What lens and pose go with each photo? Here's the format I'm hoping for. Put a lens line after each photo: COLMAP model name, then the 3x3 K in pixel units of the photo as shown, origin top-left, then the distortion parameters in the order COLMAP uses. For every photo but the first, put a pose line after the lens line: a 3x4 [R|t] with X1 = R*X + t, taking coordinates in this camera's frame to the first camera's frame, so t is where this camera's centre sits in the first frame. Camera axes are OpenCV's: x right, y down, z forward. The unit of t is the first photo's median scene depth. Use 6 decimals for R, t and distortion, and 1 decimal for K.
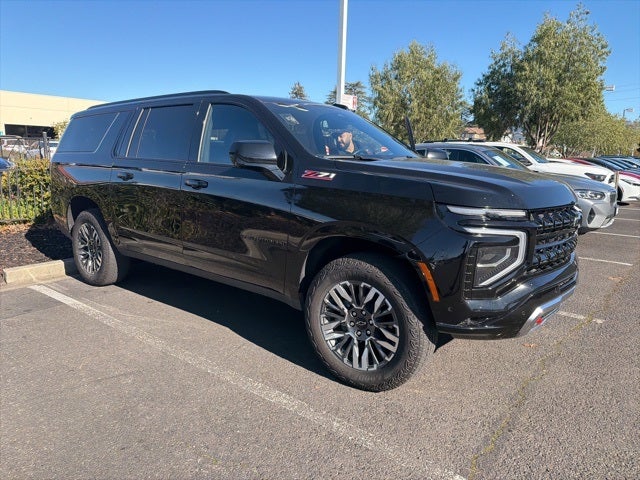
lens RADIAL K [[437.6, 0, 320.0], [0, 437.6, 240.0], [0, 0, 1]] dist [0.079611, -0.107243]
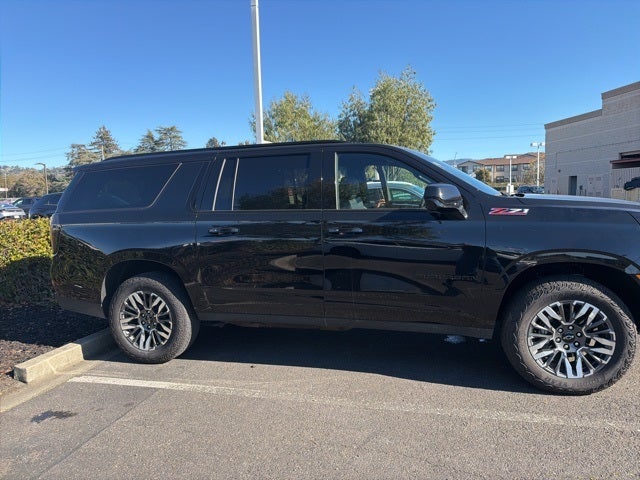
lens RADIAL K [[439.9, 0, 314.2], [0, 439.9, 235.0], [0, 0, 1]] dist [0.063002, -0.084479]
pose [[0.926344, -0.084775, 0.367015, -0.694536], [0.122608, 0.989146, -0.080983, -0.045386], [-0.356166, 0.120017, 0.926683, 0.104299]]
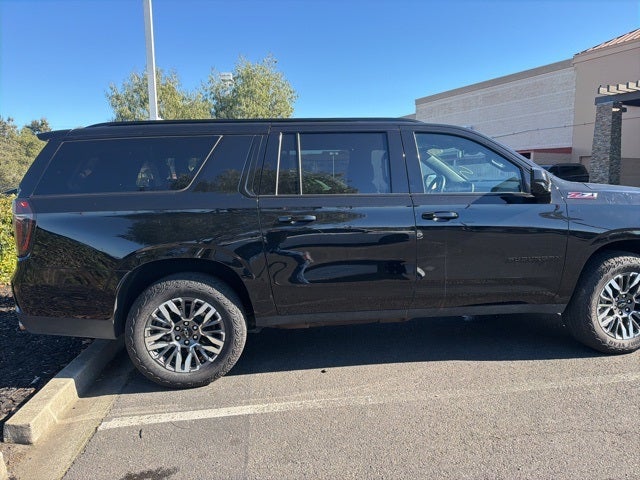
lens RADIAL K [[440.1, 0, 320.0], [0, 440.1, 244.5], [0, 0, 1]] dist [0.044983, -0.056672]
pose [[0.708096, -0.132757, 0.693524, -1.097209], [0.166196, 0.985909, 0.019037, -0.124359], [-0.686279, 0.101781, 0.720182, 0.490006]]
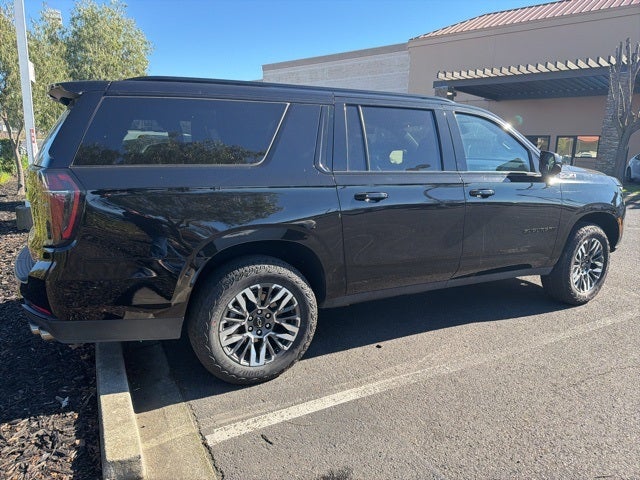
lens RADIAL K [[439.9, 0, 314.2], [0, 439.9, 235.0], [0, 0, 1]] dist [0.063002, -0.084479]
pose [[0.413983, -0.188764, 0.890498, -1.340504], [0.158691, 0.978249, 0.133591, -0.224755], [-0.896346, 0.086010, 0.434933, 0.886370]]
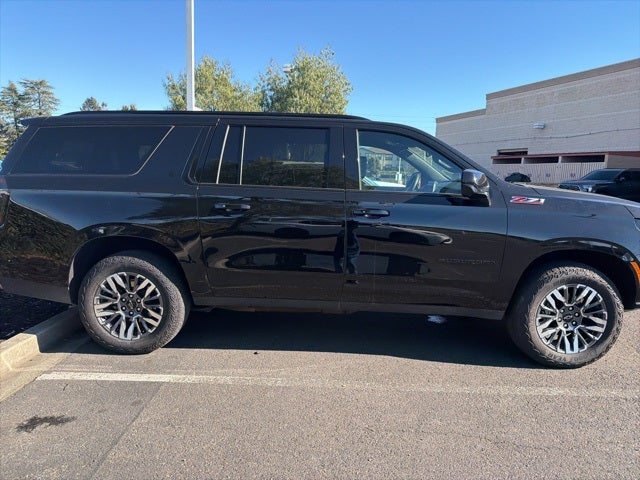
lens RADIAL K [[440.1, 0, 320.0], [0, 440.1, 244.5], [0, 0, 1]] dist [0.044983, -0.056672]
pose [[0.808710, -0.090619, 0.581185, -0.911867], [0.100026, 0.994857, 0.015935, -0.082851], [-0.579640, 0.045247, 0.813615, 0.279965]]
